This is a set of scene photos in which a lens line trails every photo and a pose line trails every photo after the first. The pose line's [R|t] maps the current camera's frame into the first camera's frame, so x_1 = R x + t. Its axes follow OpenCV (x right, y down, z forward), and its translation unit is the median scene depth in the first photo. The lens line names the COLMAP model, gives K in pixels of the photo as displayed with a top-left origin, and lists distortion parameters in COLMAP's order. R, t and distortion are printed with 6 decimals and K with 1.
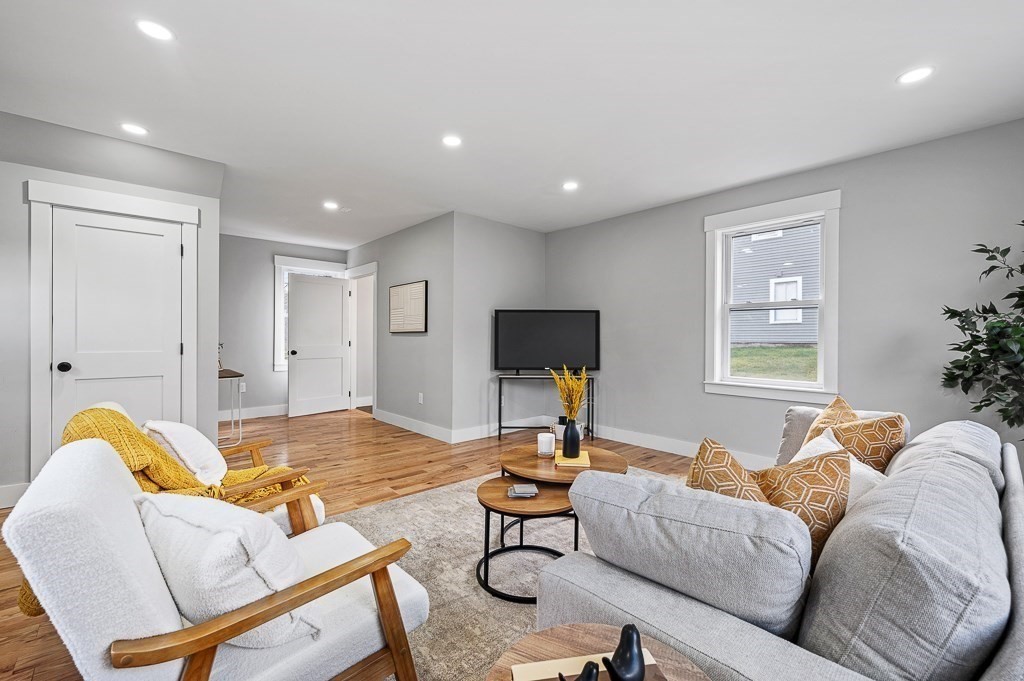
lens RADIAL K [[436.4, 0, 512.0], [0, 436.4, 340.5], [0, 0, 1]] dist [0.002318, -0.000019]
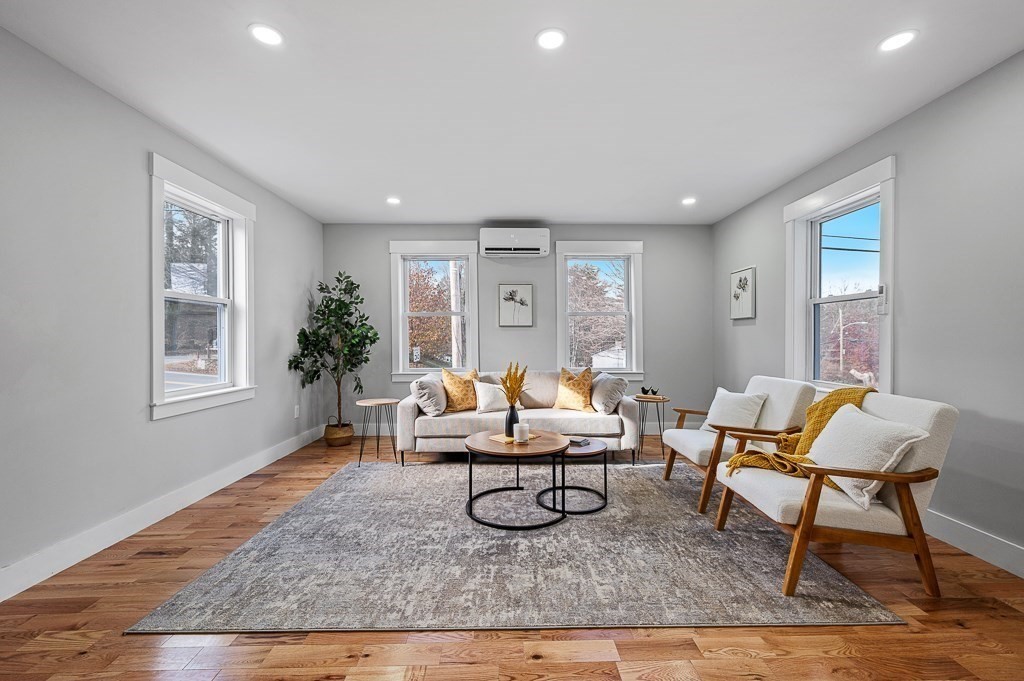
lens RADIAL K [[423.3, 0, 515.8], [0, 423.3, 336.4], [0, 0, 1]] dist [-0.000419, 0.000119]
pose [[-0.751233, 0.000041, 0.660037, -0.410757], [0.000926, 0.999999, 0.000992, -0.008093], [-0.660036, 0.001357, -0.751232, 1.185915]]
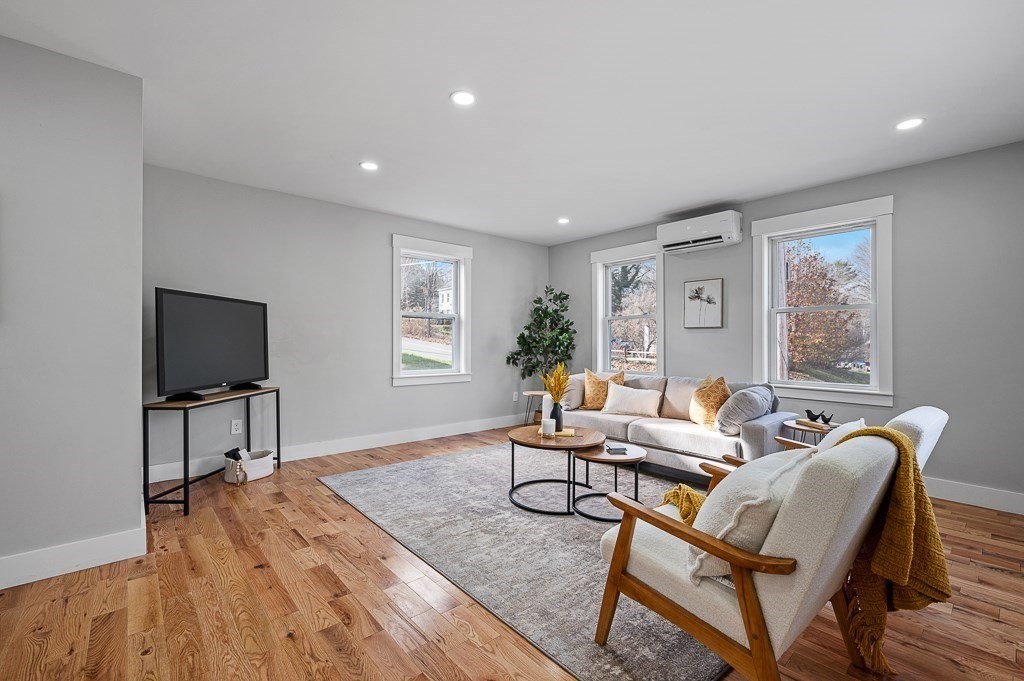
lens RADIAL K [[436.4, 0, 512.0], [0, 436.4, 340.5], [0, 0, 1]] dist [0.002318, -0.000019]
pose [[0.023098, -0.003666, 0.999726, -0.750150], [-0.001025, 0.999993, 0.003690, -0.007441], [-0.999733, -0.001110, 0.023094, 0.695506]]
